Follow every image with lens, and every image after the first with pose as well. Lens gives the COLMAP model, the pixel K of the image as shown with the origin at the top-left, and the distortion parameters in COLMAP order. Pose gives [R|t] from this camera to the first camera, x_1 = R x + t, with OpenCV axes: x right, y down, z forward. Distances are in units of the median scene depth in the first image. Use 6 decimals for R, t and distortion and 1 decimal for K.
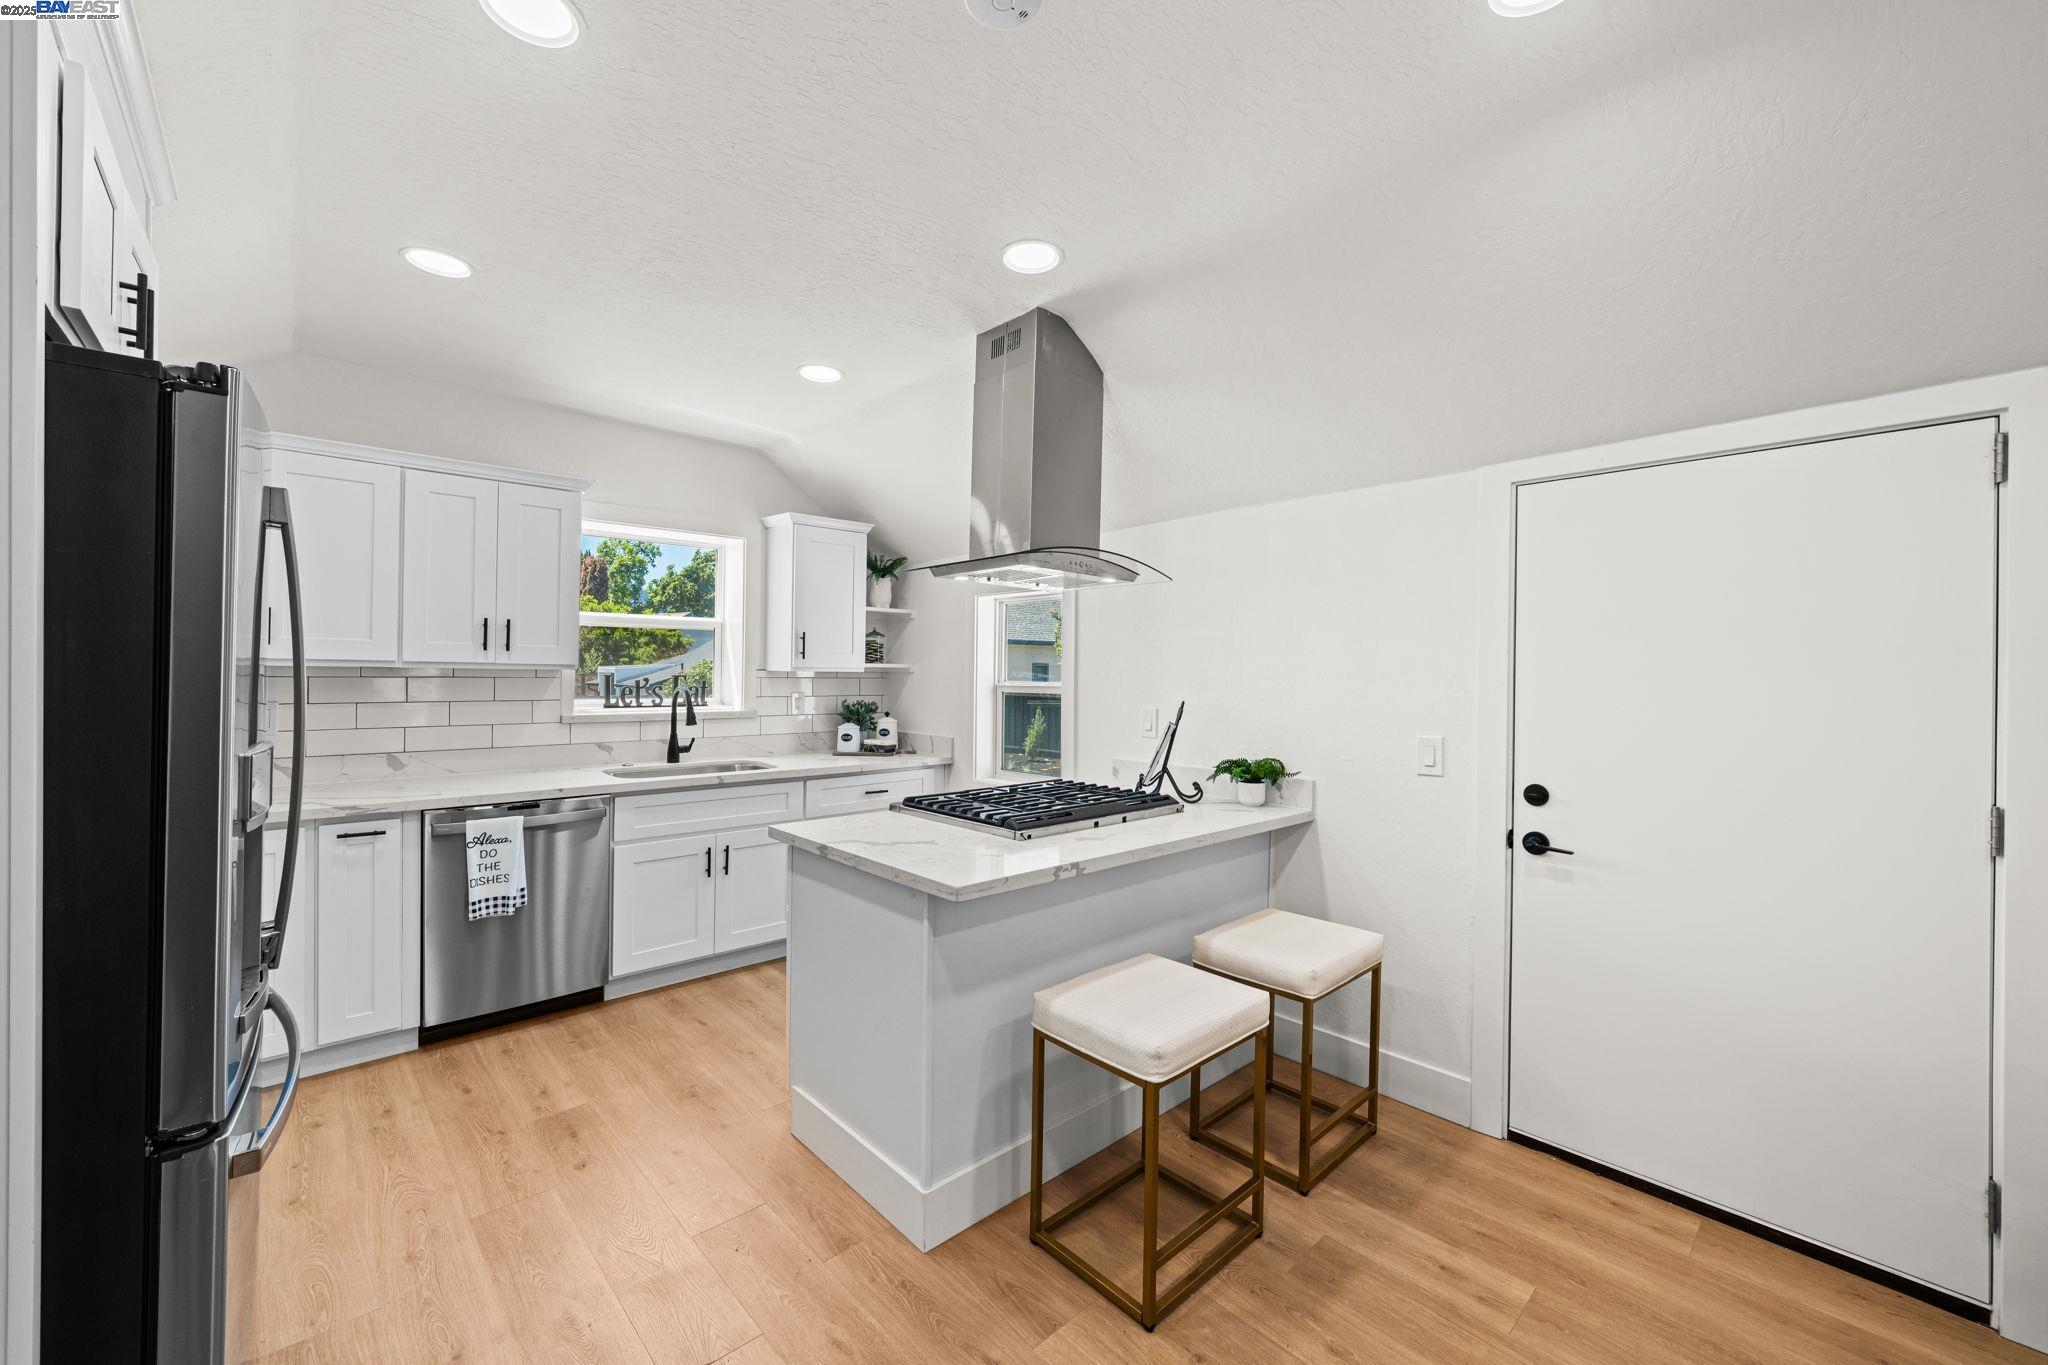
lens RADIAL K [[808.4, 0, 1012.4], [0, 808.4, 679.7], [0, 0, 1]] dist [0.000168, 0.000093]
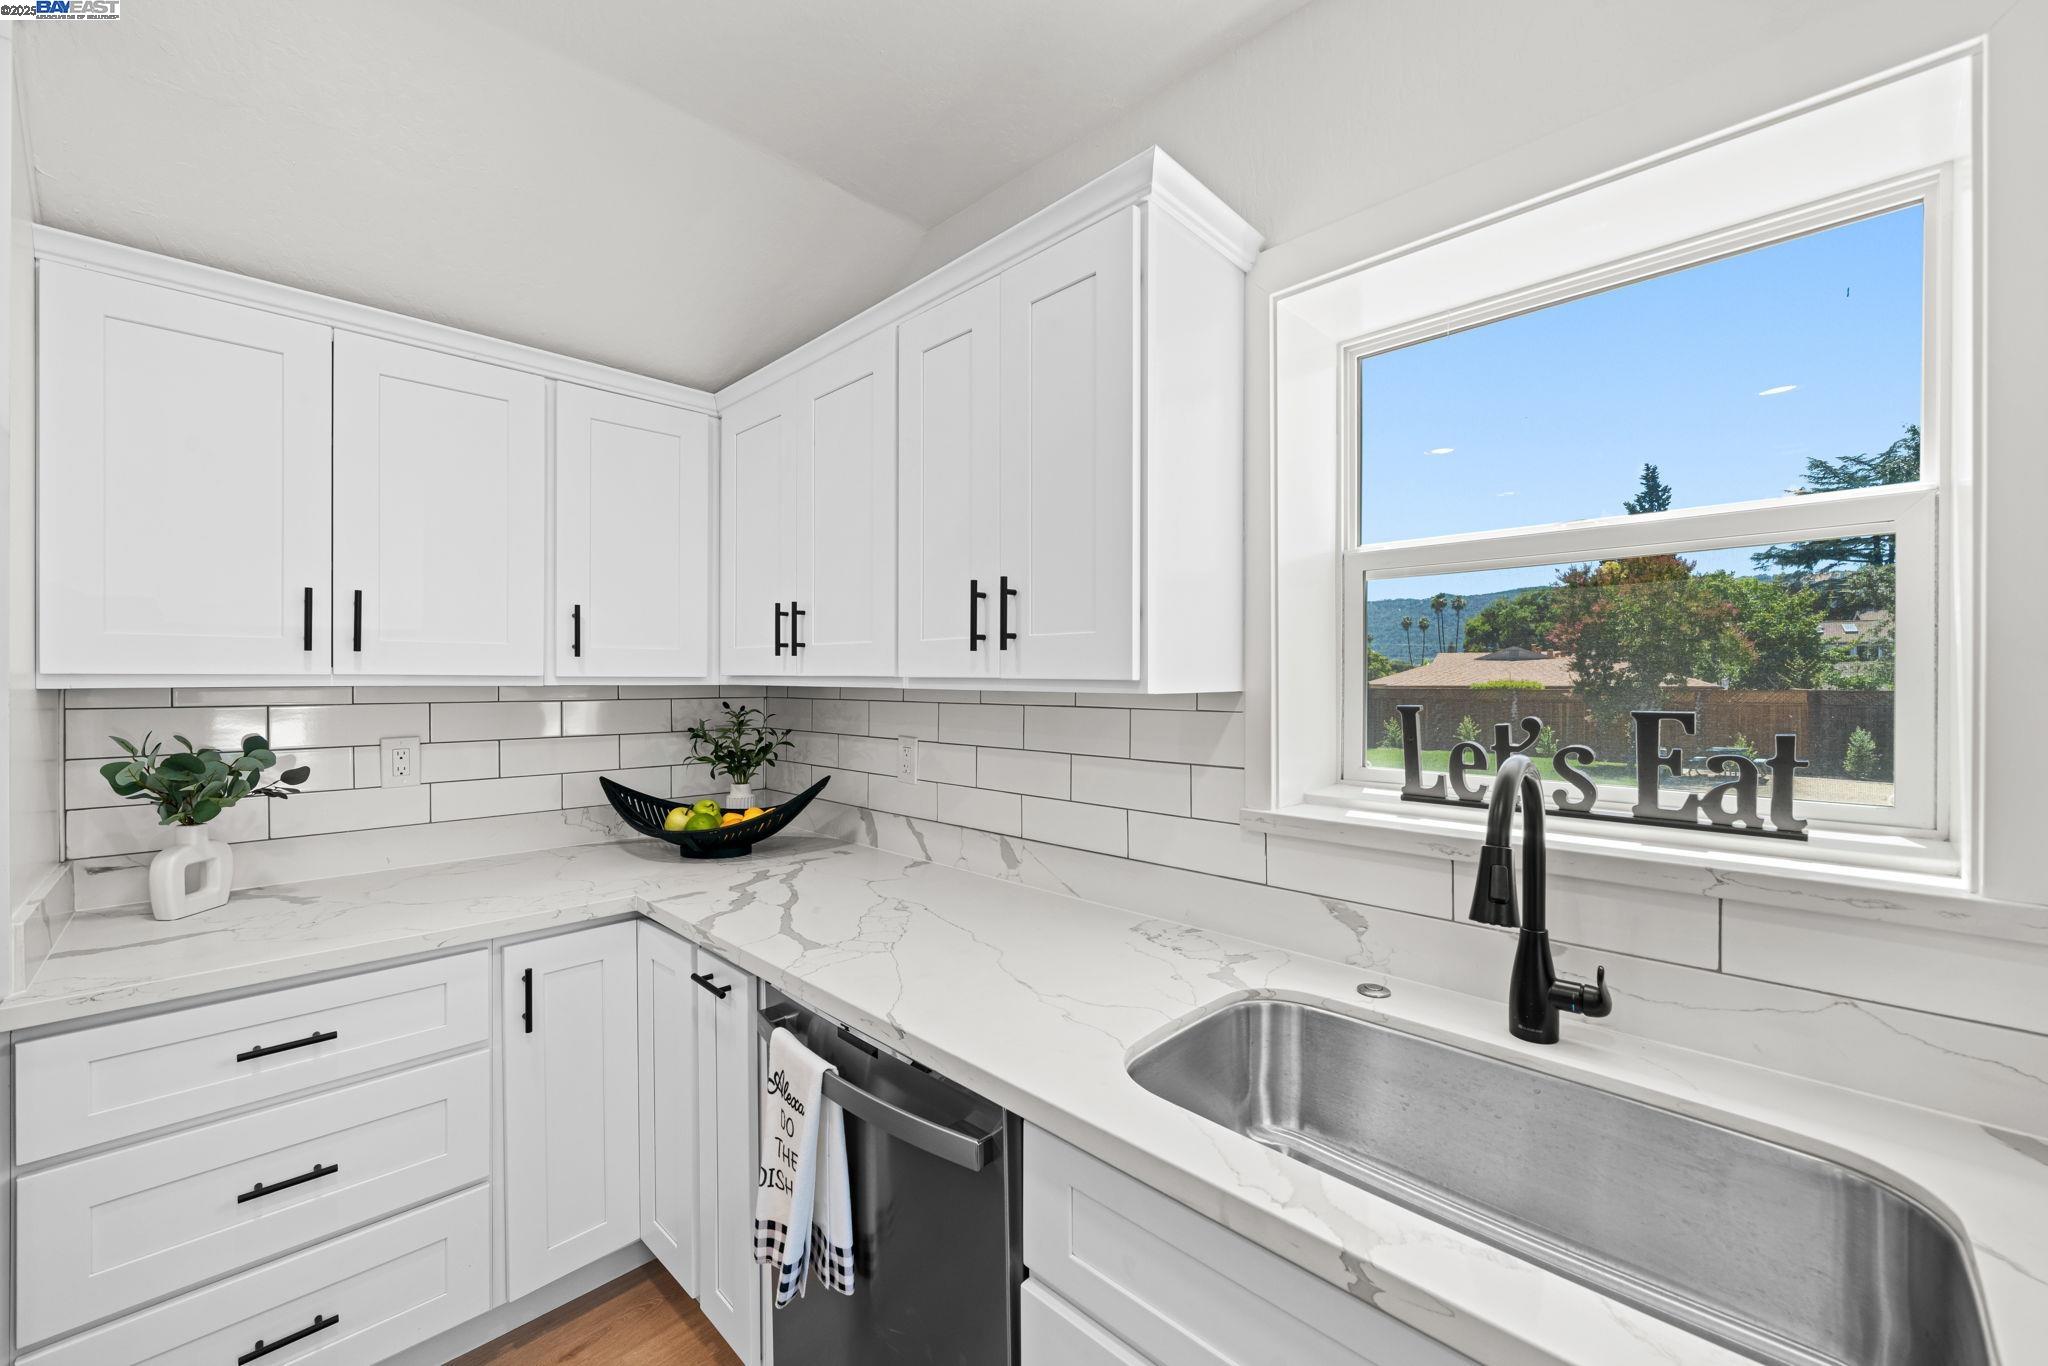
lens RADIAL K [[808.4, 0, 1012.4], [0, 808.4, 680.2], [0, 0, 1]] dist [0.000168, 0.000093]
pose [[0.056486, -0.010531, -0.998348, -0.161762], [-0.010113, 0.999887, -0.011120, -0.012160], [0.998352, 0.010724, 0.056373, 0.828907]]
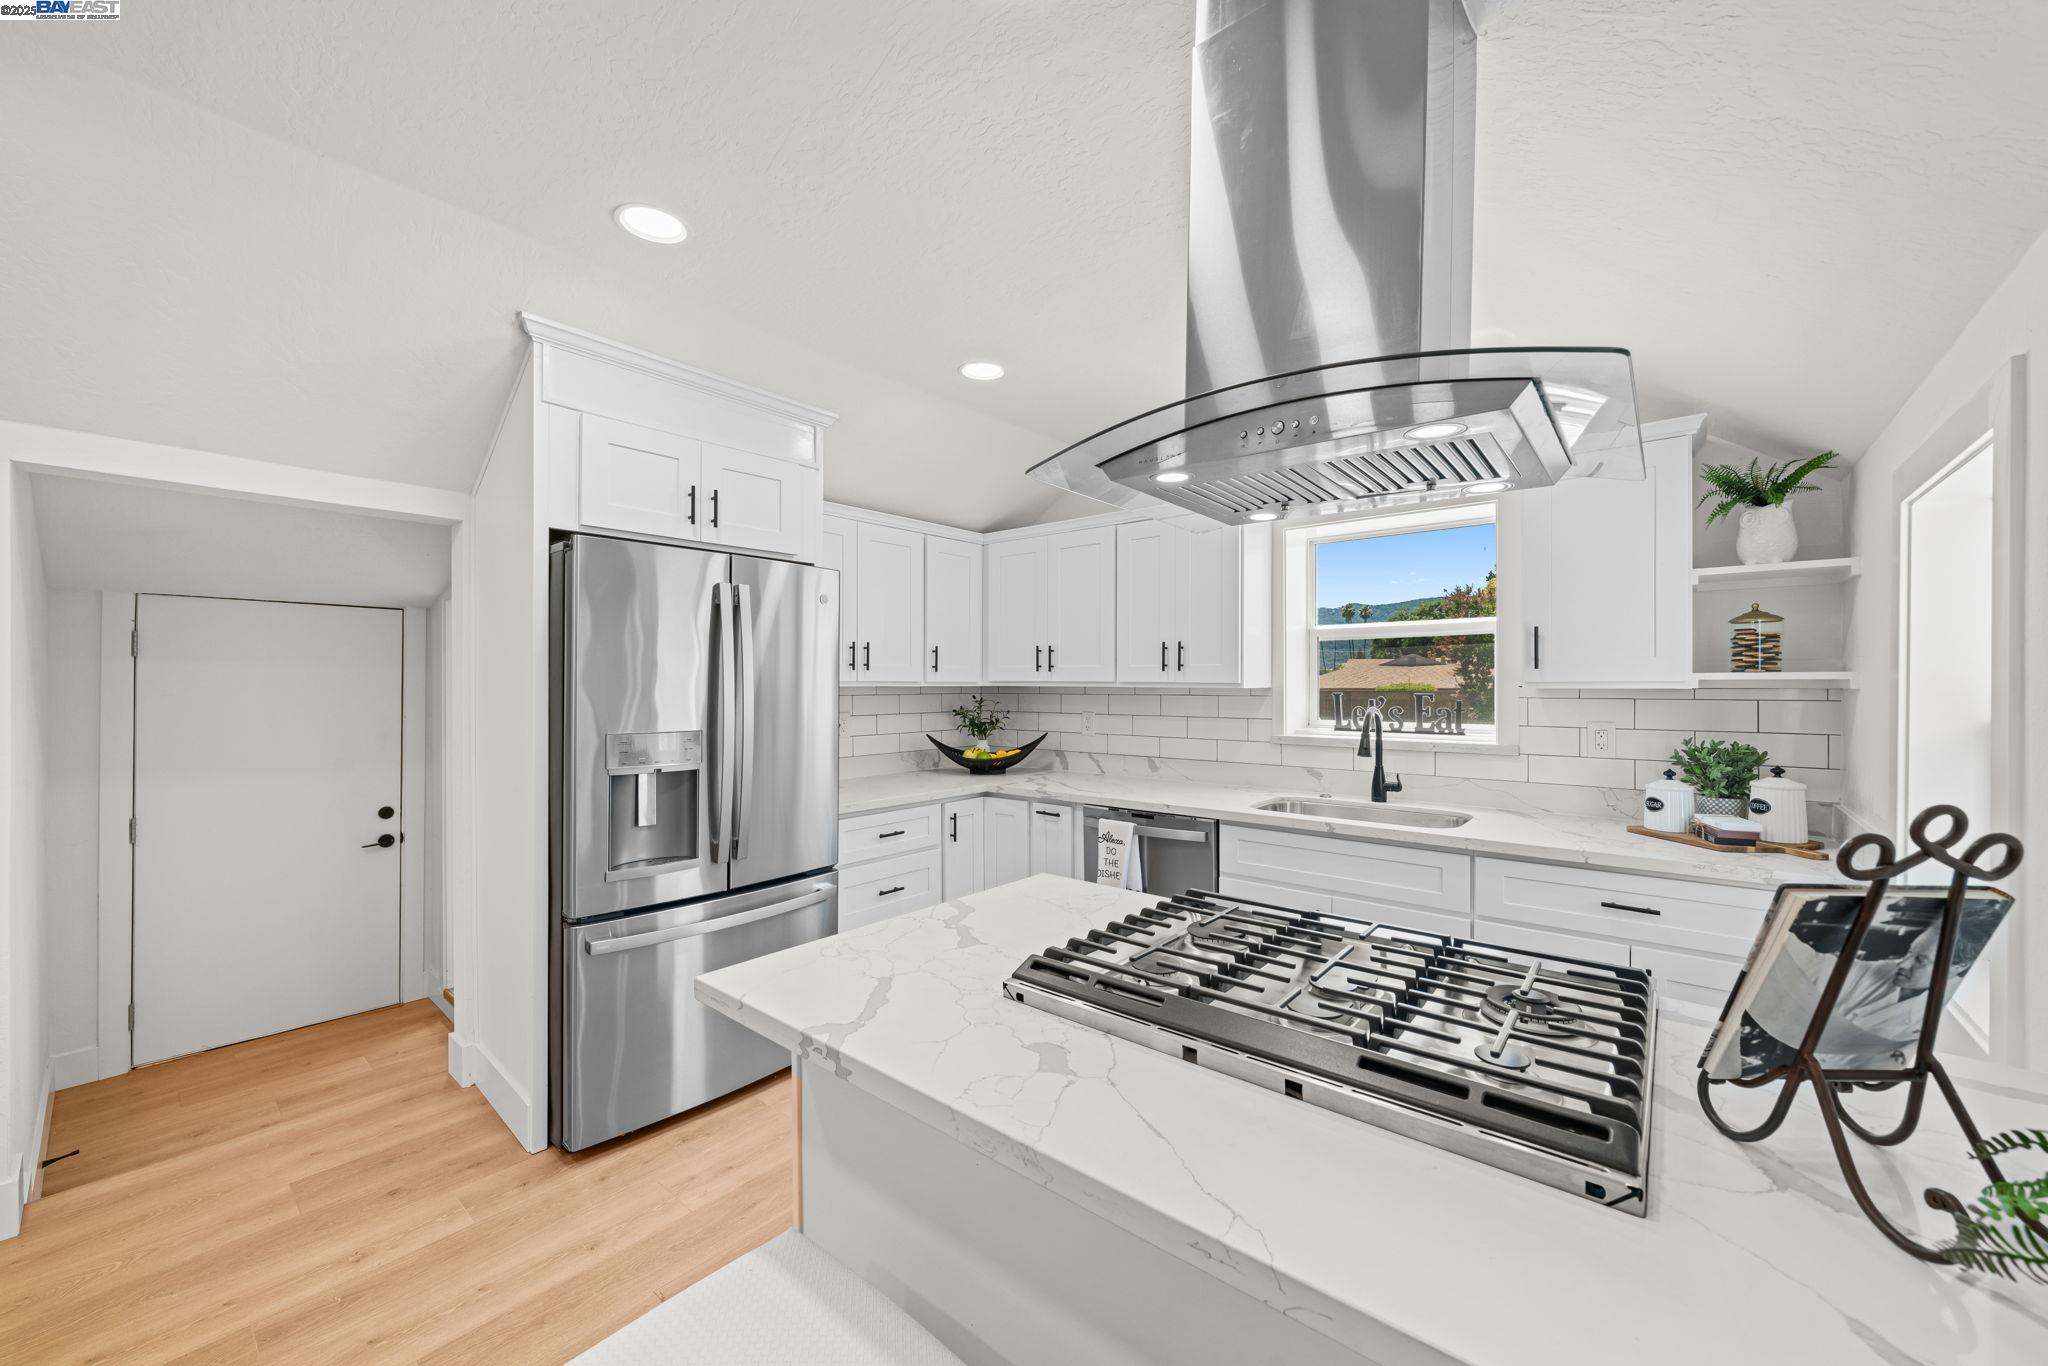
lens RADIAL K [[774.5, 0, 1014.5], [0, 774.5, 680.3], [0, 0, 1]] dist [0.000118, -0.000016]
pose [[0.133448, -0.015351, -0.990937, 0.311755], [-0.007991, 0.999831, -0.016565, -0.003602], [0.991024, 0.010129, 0.133303, 0.545105]]
